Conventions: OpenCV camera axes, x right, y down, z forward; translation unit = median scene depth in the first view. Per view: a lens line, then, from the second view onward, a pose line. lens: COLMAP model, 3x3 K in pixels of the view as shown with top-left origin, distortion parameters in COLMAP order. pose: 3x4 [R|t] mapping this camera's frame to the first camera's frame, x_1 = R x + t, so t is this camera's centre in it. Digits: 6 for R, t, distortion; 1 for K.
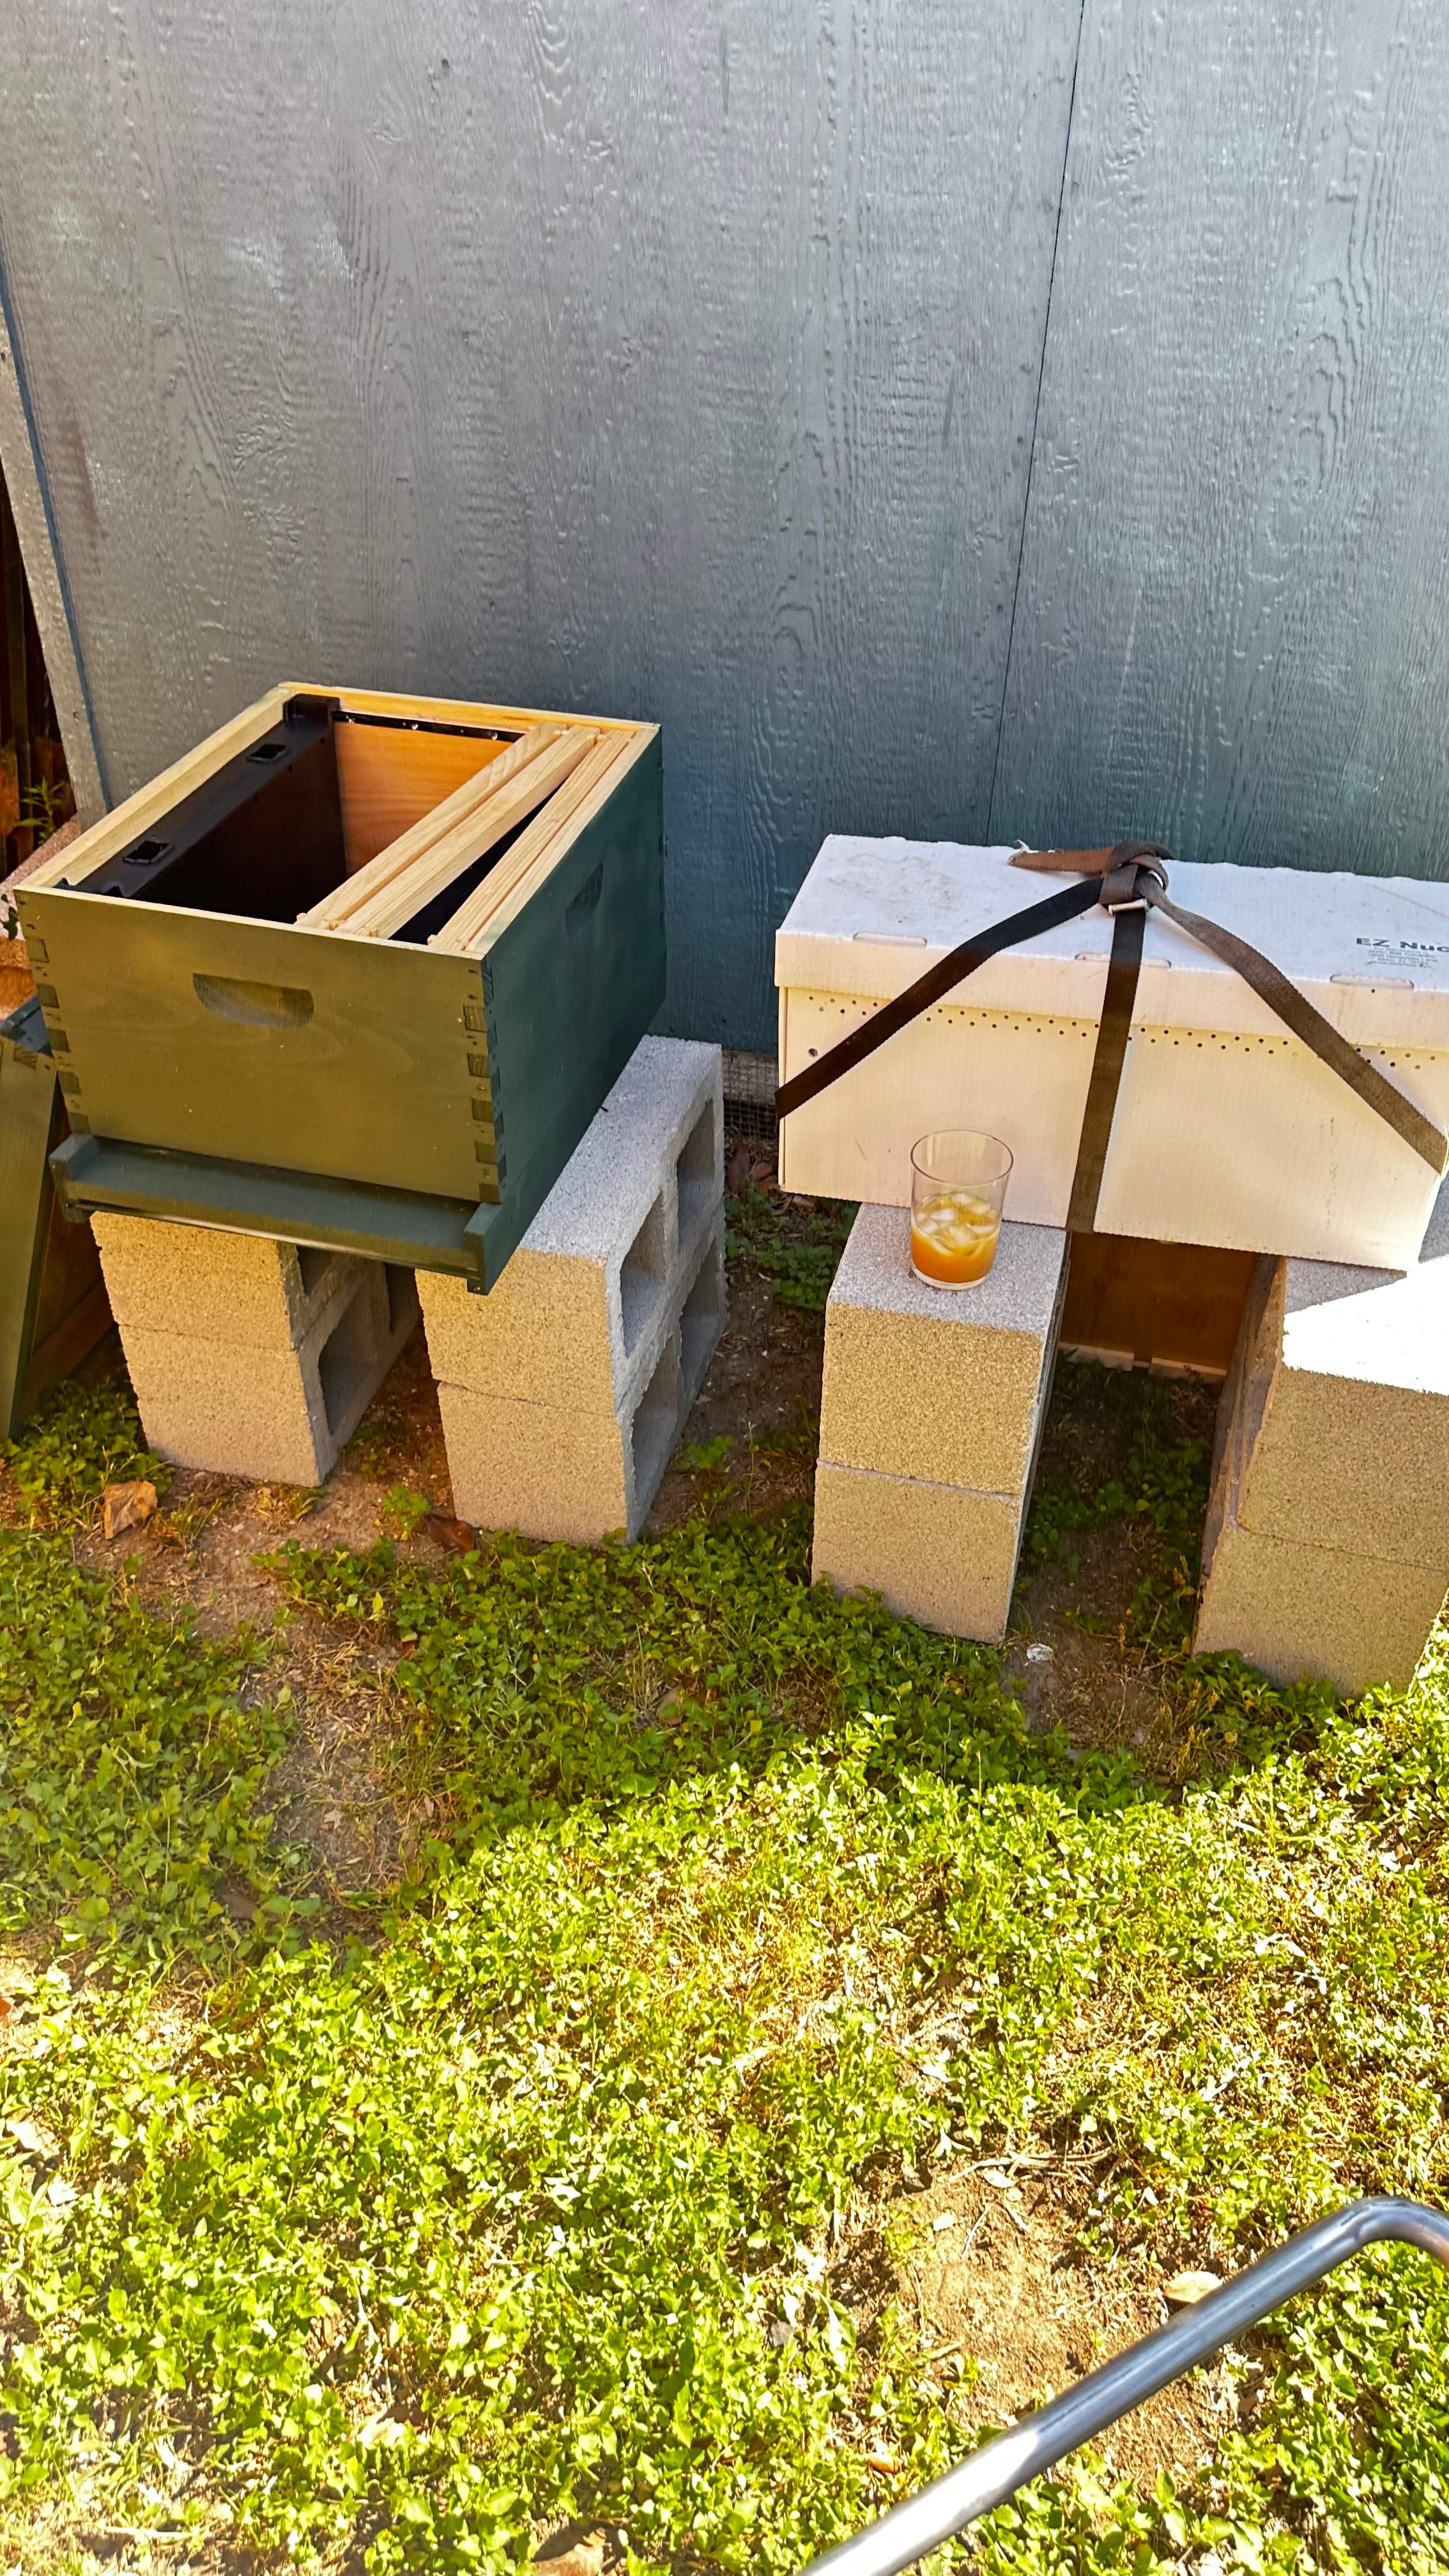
lens RADIAL K [[1855.8, 0, 686.1], [0, 1855.8, 1292.8], [0, 0, 1]] dist [0.026536, -0.041991]
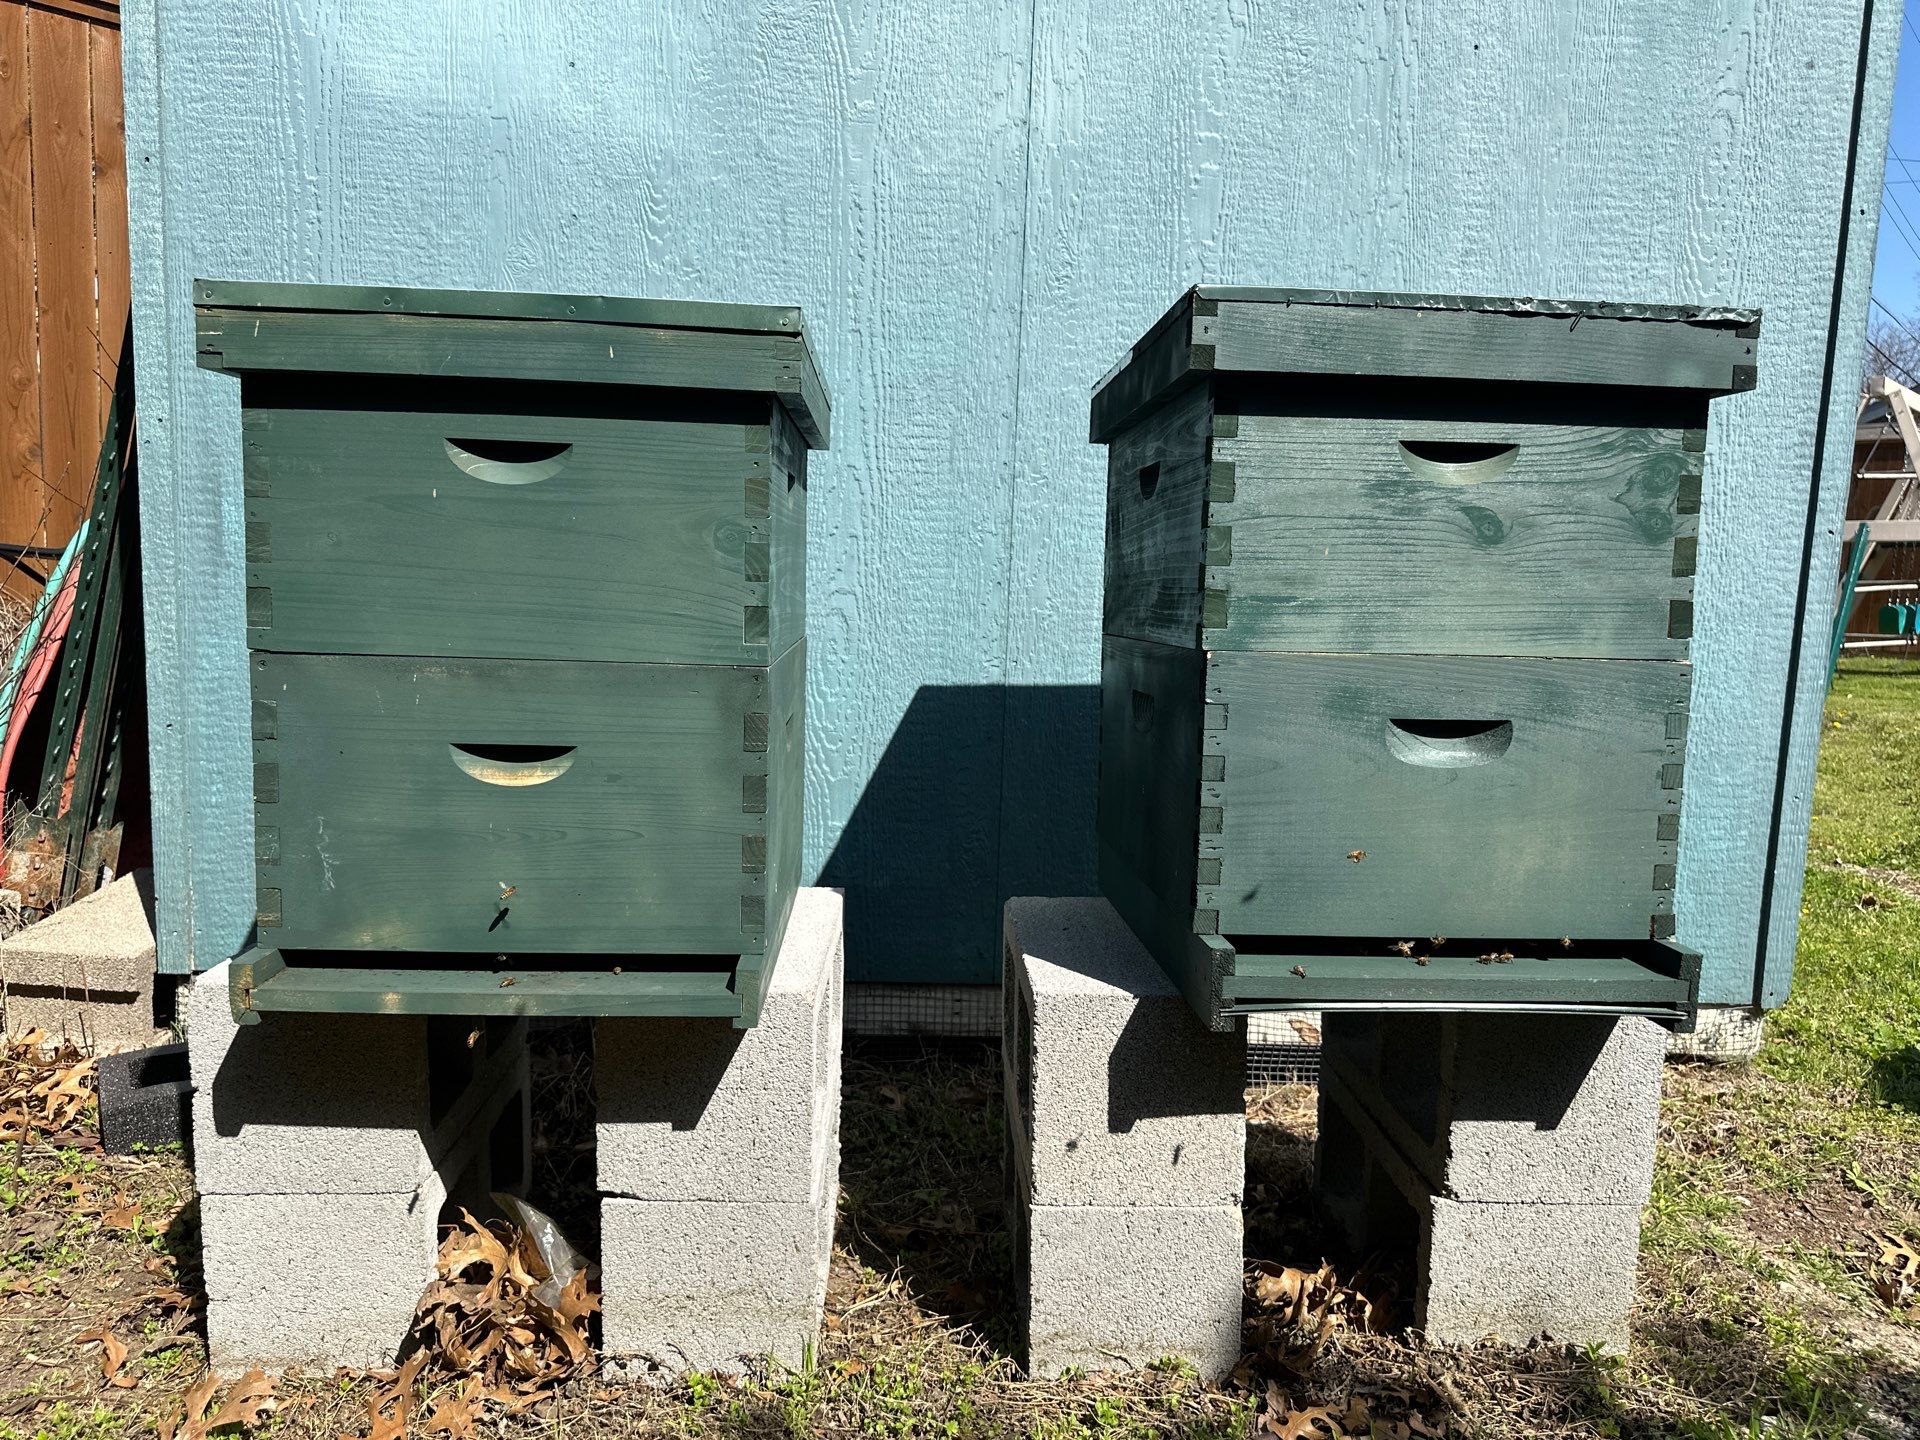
lens RADIAL K [[1326.6, 0, 960.0], [0, 1326.6, 720.0], [0, 0, 1]] dist [0.087326, -0.101681]
pose [[0.954267, -0.011745, 0.298725, -0.151902], [0.162459, 0.859185, -0.485189, 0.183963], [-0.250962, 0.511531, 0.821799, 0.286264]]
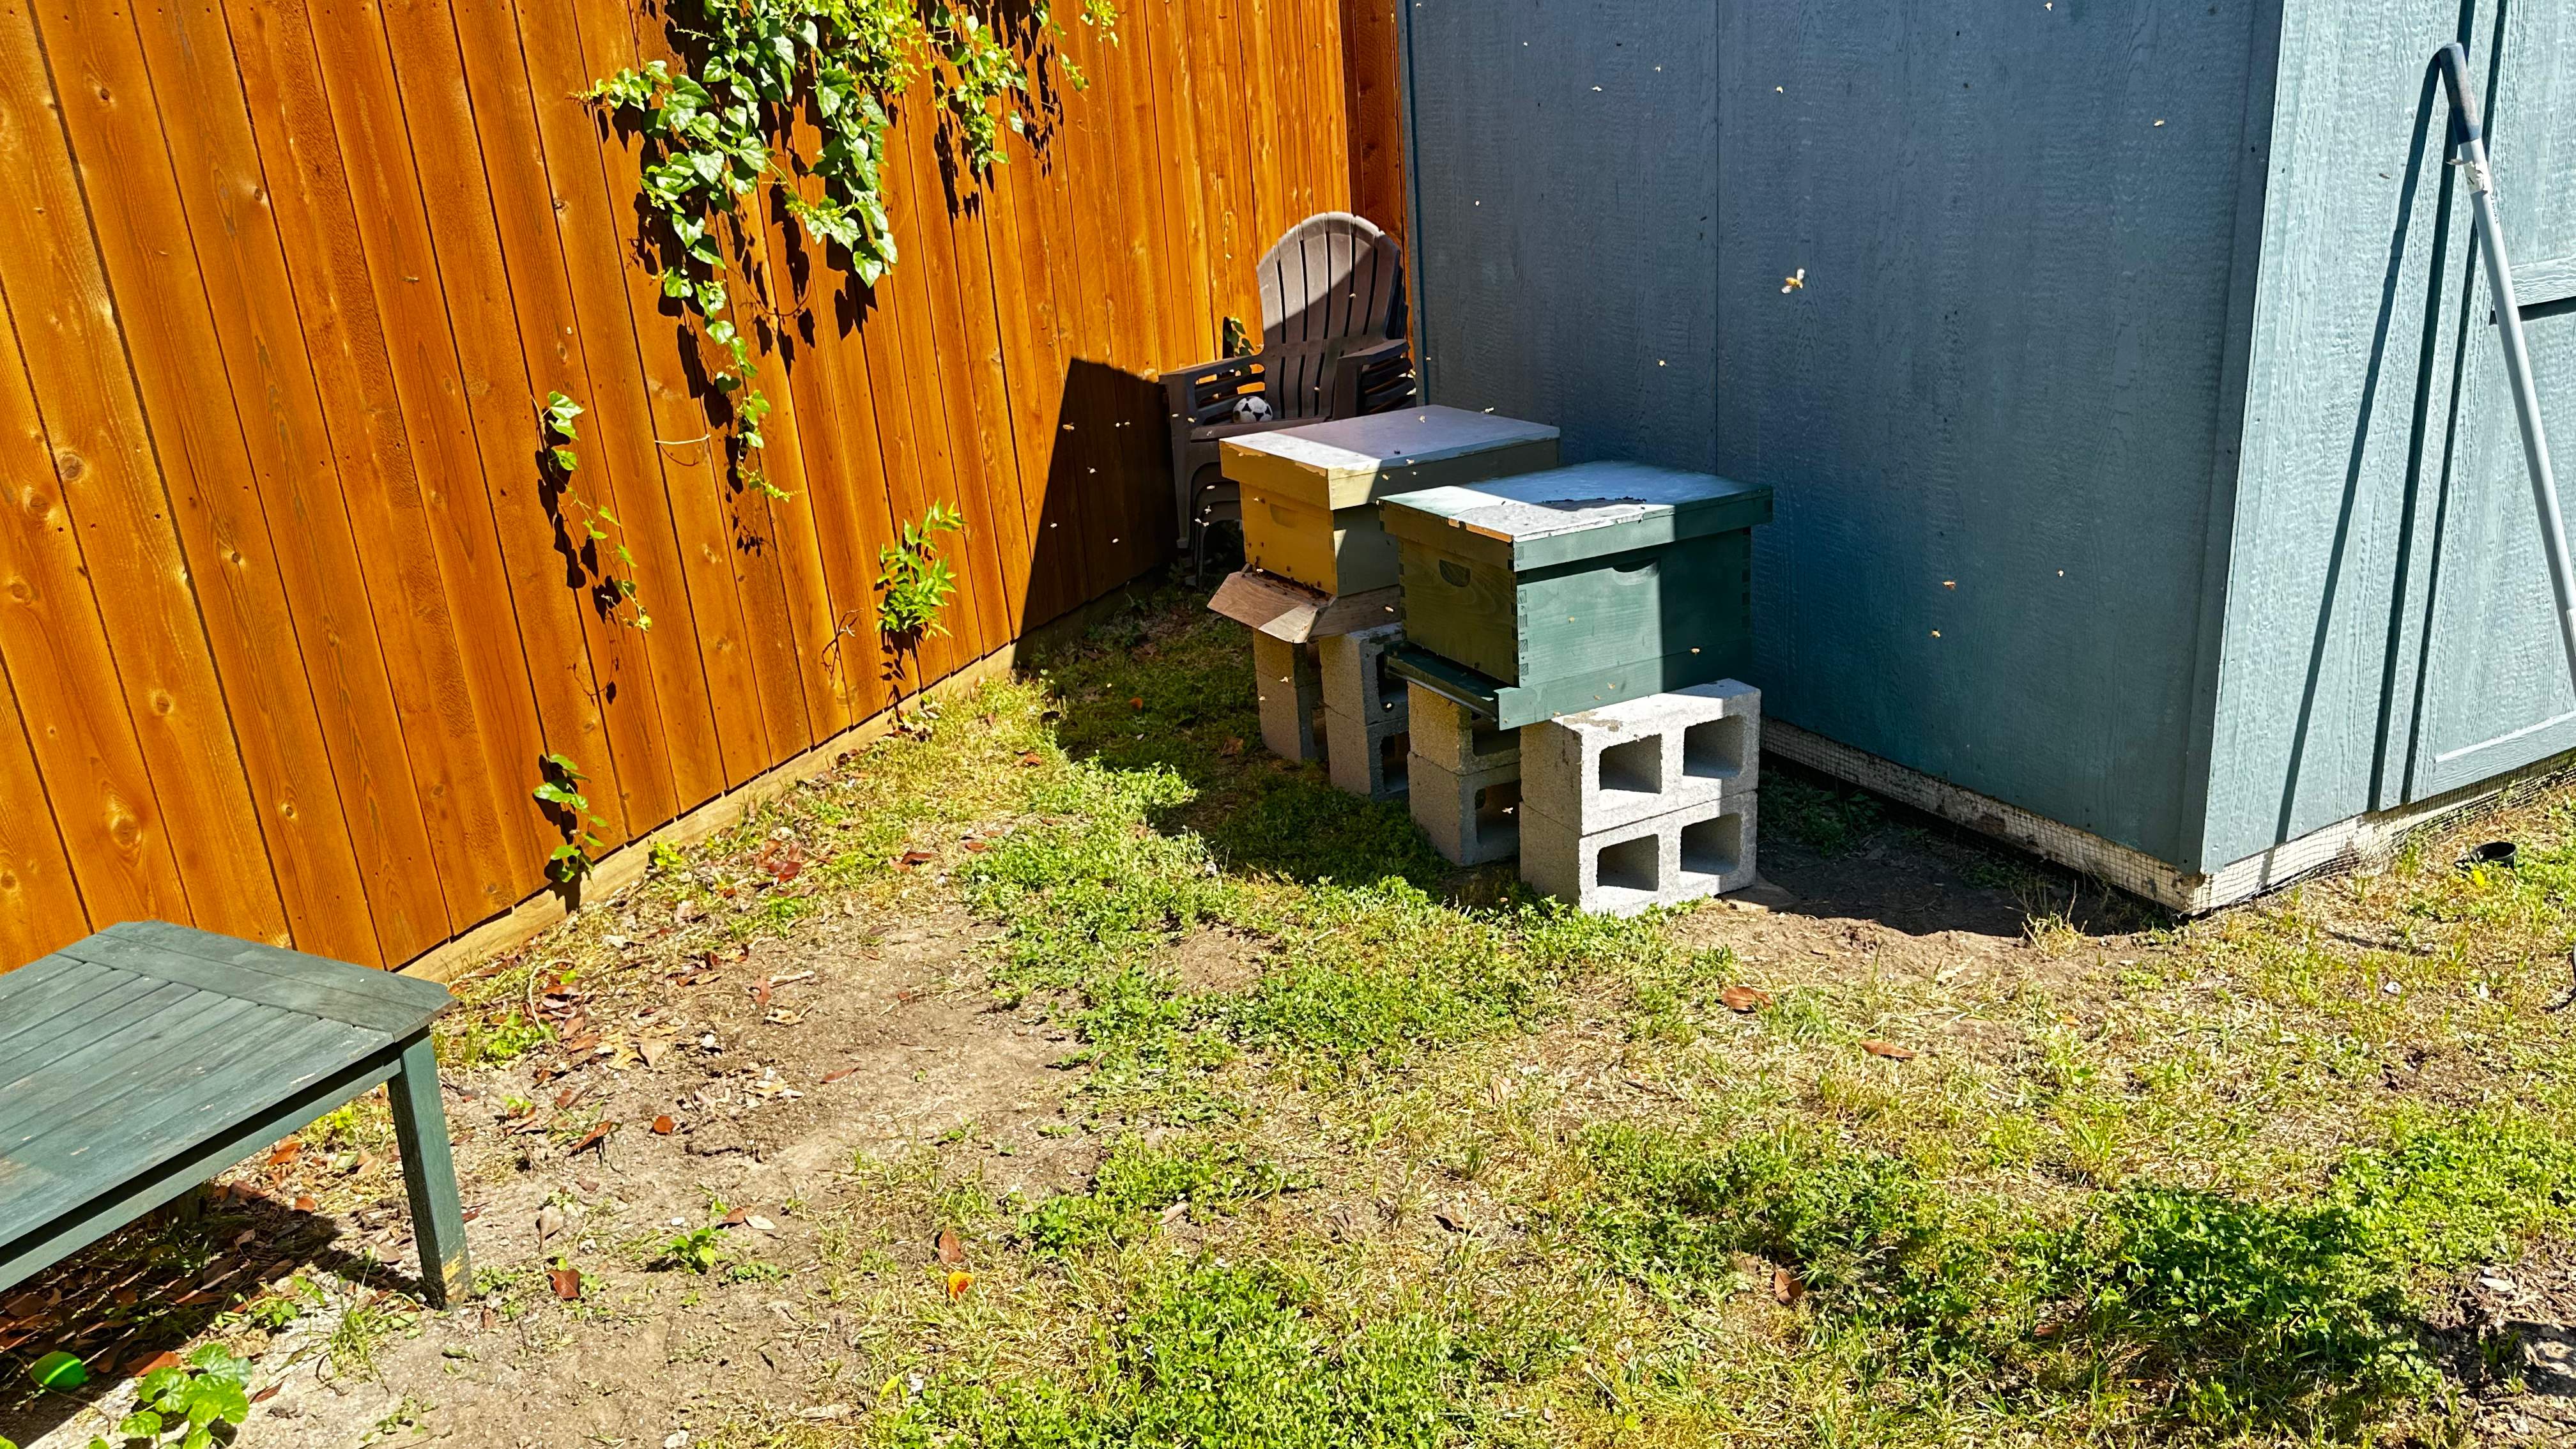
lens RADIAL K [[1796.0, 0, 1275.6], [0, 1796.0, 733.8], [0, 0, 1]] dist [0.117649, -0.177528]
pose [[0.676631, 0.191397, -0.711012, 1.352115], [-0.395355, 0.909063, -0.131527, 0.380378], [0.621181, 0.370098, 0.690769, -0.524407]]
